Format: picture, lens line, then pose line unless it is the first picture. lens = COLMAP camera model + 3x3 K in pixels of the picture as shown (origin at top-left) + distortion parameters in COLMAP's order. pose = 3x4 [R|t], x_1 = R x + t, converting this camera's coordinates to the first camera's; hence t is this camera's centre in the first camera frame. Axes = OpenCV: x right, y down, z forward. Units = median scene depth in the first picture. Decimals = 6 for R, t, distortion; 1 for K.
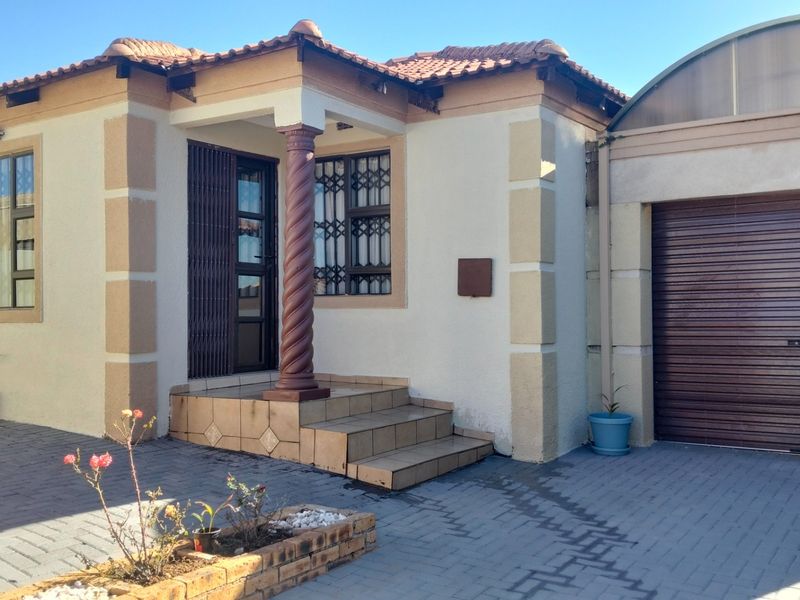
lens RADIAL K [[821.1, 0, 405.8], [0, 821.1, 304.1], [0, 0, 1]] dist [0.162827, -0.430586]
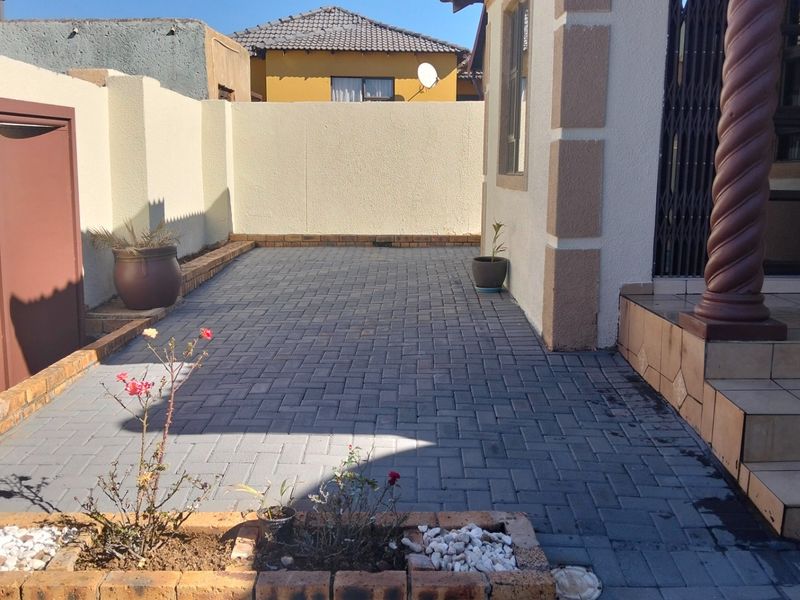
lens RADIAL K [[821.1, 0, 405.8], [0, 821.1, 304.1], [0, 0, 1]] dist [0.162827, -0.430586]
pose [[0.565535, 0.146388, -0.811628, 0.215723], [-0.001398, 0.984290, 0.176555, -0.014362], [0.824723, -0.098714, 0.556855, 0.428387]]
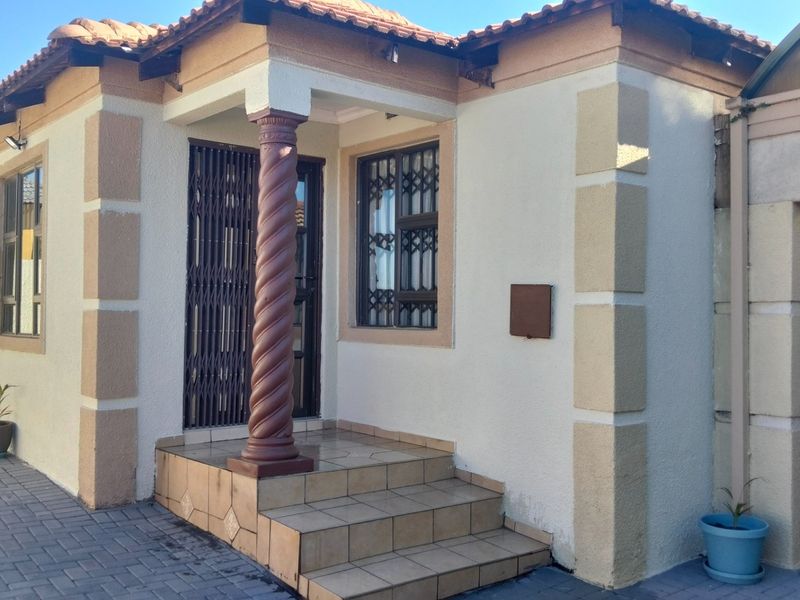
lens RADIAL K [[821.1, 0, 405.8], [0, 821.1, 304.1], [0, 0, 1]] dist [0.162827, -0.430586]
pose [[0.954340, 0.013325, -0.298426, 0.198399], [-0.015171, 0.999877, -0.003868, -0.034905], [0.298338, 0.008219, 0.954425, 0.288301]]
